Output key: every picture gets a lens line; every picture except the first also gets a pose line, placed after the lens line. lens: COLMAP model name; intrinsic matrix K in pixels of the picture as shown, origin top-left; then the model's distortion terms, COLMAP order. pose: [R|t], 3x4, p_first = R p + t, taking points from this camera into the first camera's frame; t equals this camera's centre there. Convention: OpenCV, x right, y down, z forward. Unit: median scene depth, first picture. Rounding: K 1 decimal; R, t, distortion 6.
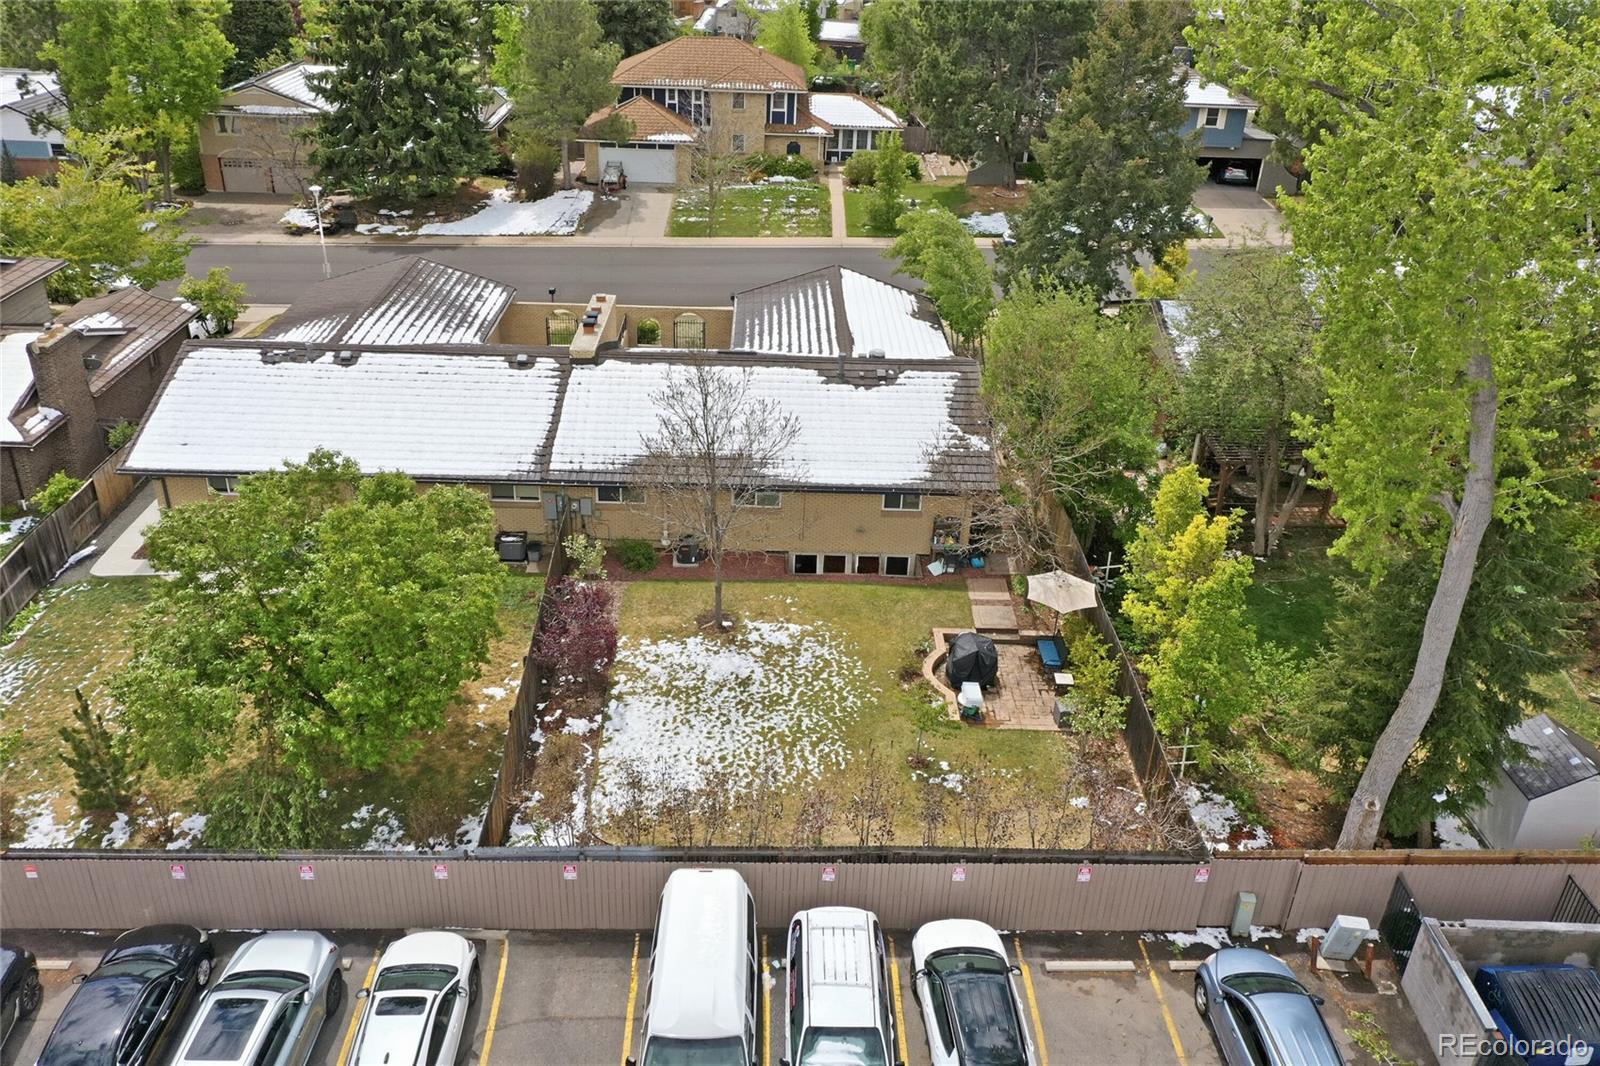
lens RADIAL K [[1264.1, 0, 796.5], [0, 1264.1, 537.3], [0, 0, 1]] dist [0.003530, -0.000839]
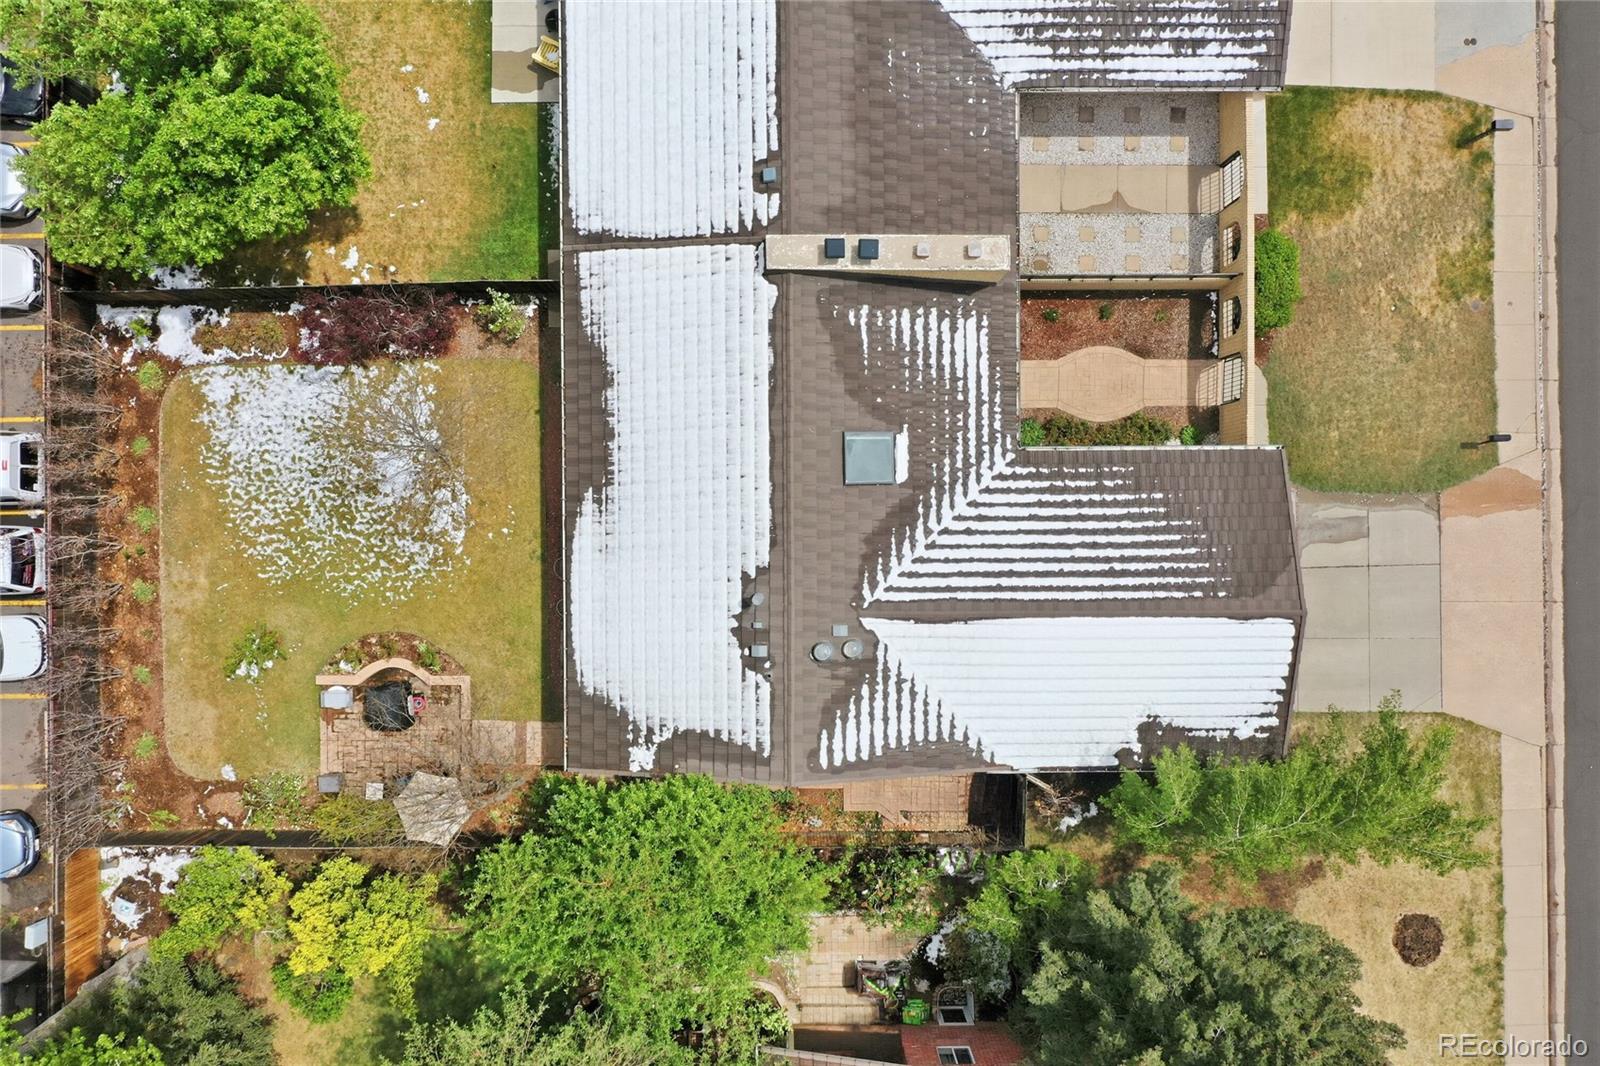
lens RADIAL K [[1264.1, 0, 796.5], [0, 1264.1, 537.3], [0, 0, 1]] dist [0.003530, -0.000839]
pose [[-0.011200, 0.999743, -0.019720, 0.016713], [-0.478410, 0.011960, 0.878055, -0.965993], [0.878065, 0.019269, 0.478153, 0.786728]]
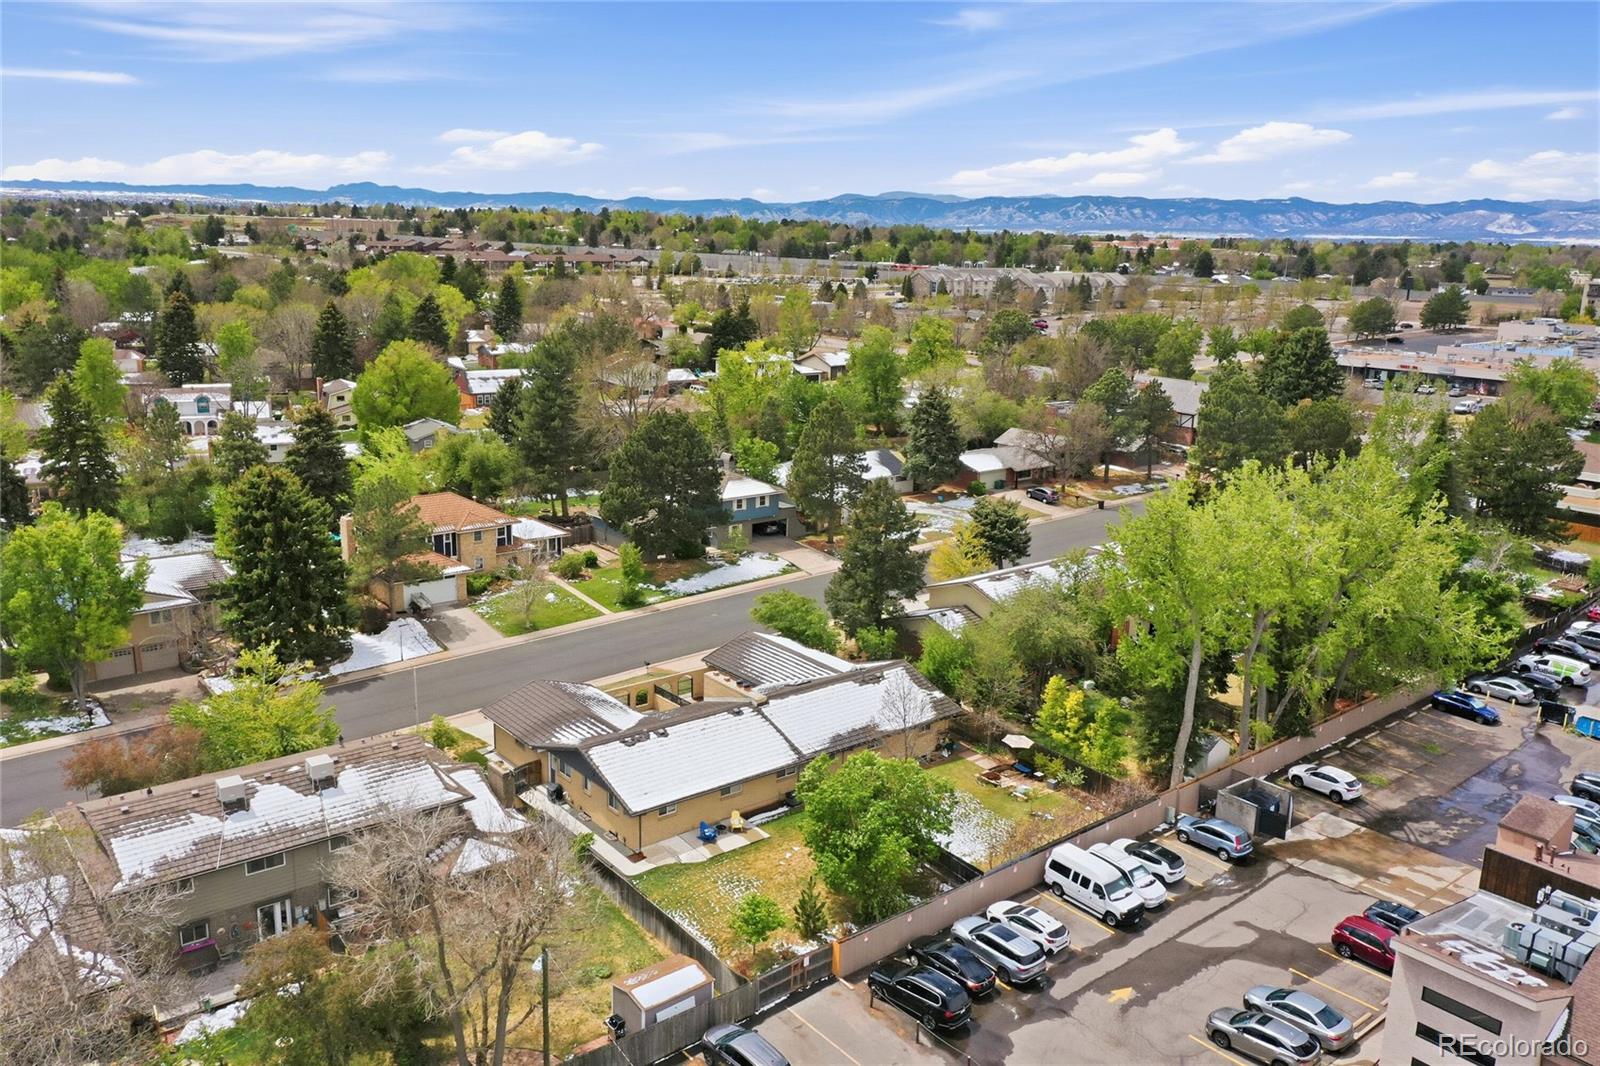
lens RADIAL K [[1264.1, 0, 796.5], [0, 1264.1, 537.3], [0, 0, 1]] dist [0.003530, -0.000839]
pose [[0.787810, -0.160978, 0.594509, -1.490098], [0.292314, 0.947329, -0.130847, -0.133617], [-0.542132, 0.276866, 0.793371, -0.776988]]
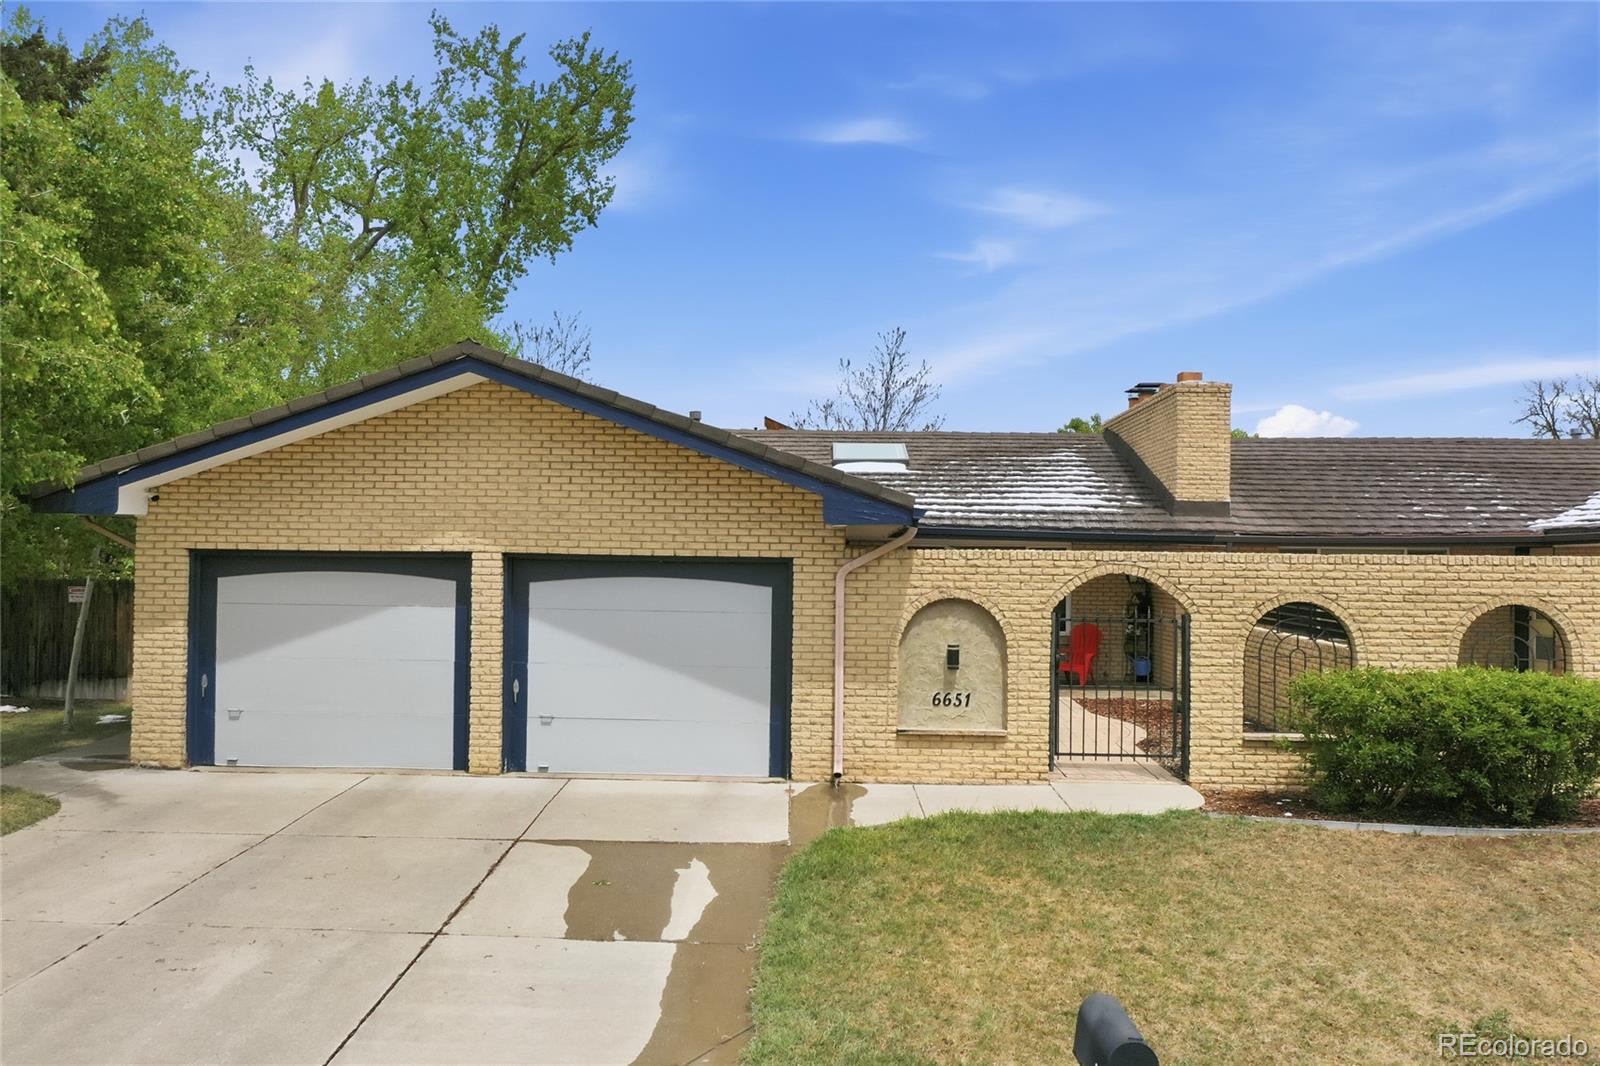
lens RADIAL K [[1264.1, 0, 796.5], [0, 1264.1, 537.3], [0, 0, 1]] dist [0.003530, -0.000839]
pose [[-0.997117, -0.048590, 0.058280, -0.062092], [-0.016409, 0.887975, 0.459599, -0.447856], [-0.074083, 0.457317, -0.886212, 1.872881]]
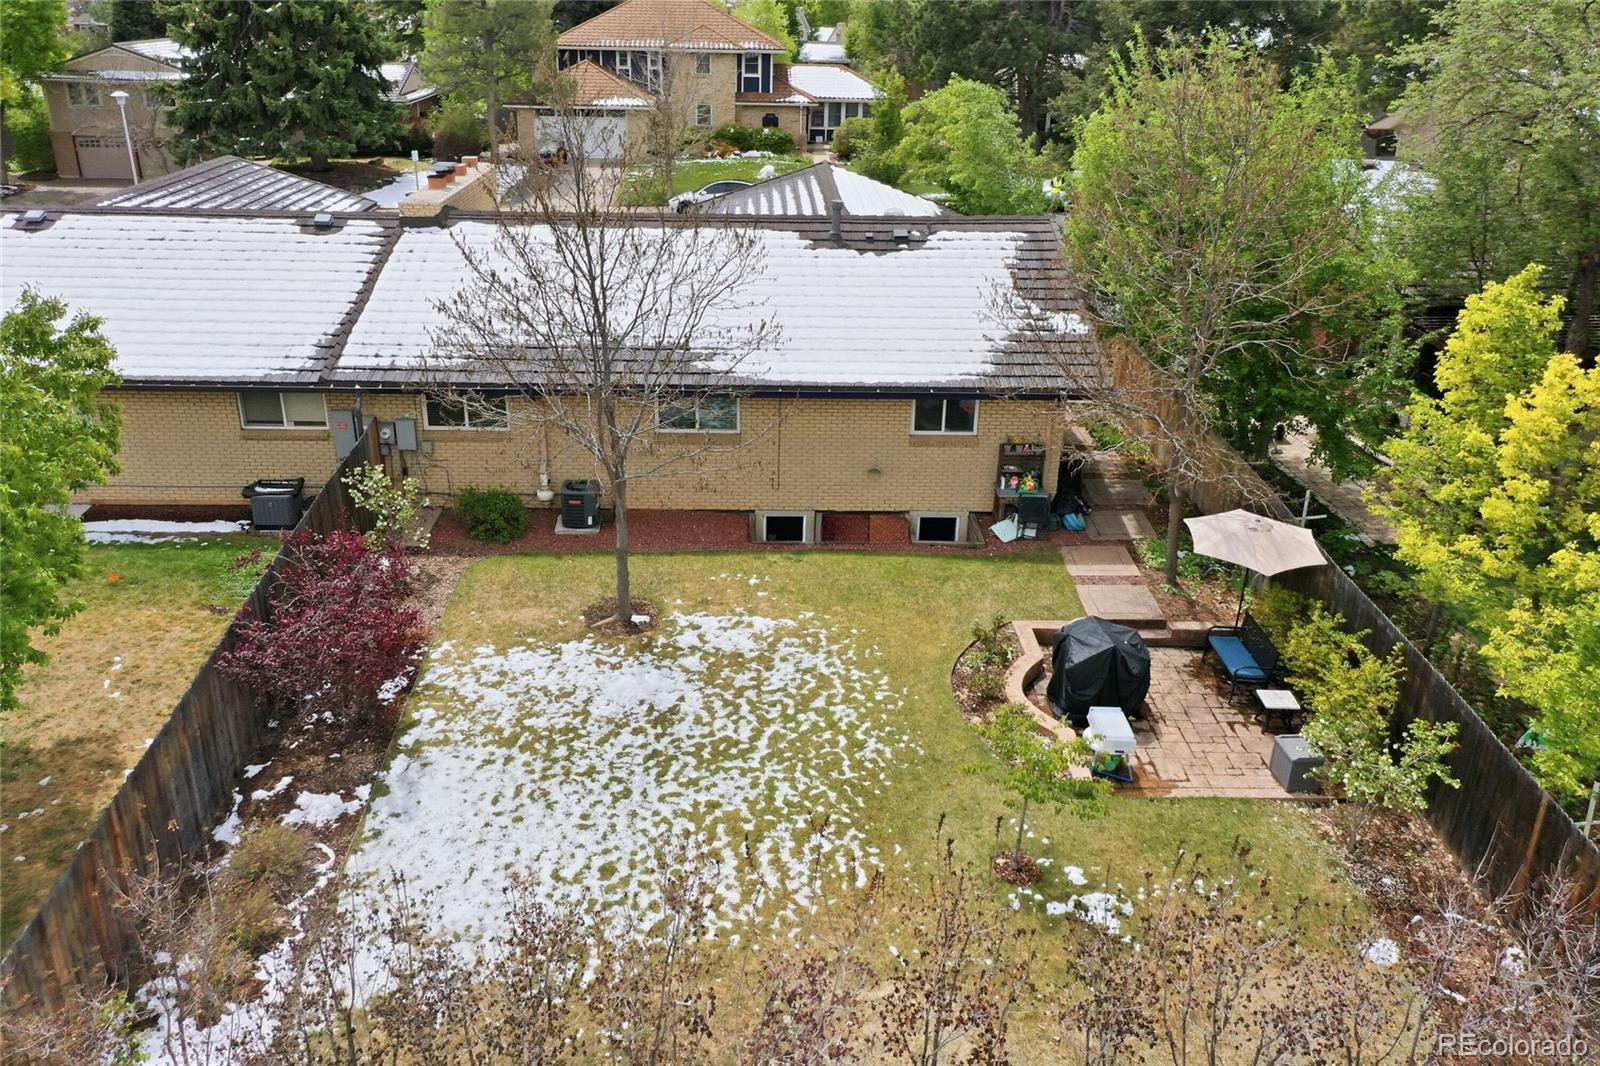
lens RADIAL K [[1264.1, 0, 796.5], [0, 1264.1, 537.3], [0, 0, 1]] dist [0.003530, -0.000839]
pose [[0.999795, -0.019197, 0.006495, 0.010536], [0.019640, 0.996834, -0.077053, 0.079939], [-0.004995, 0.077165, 0.997006, 0.467018]]
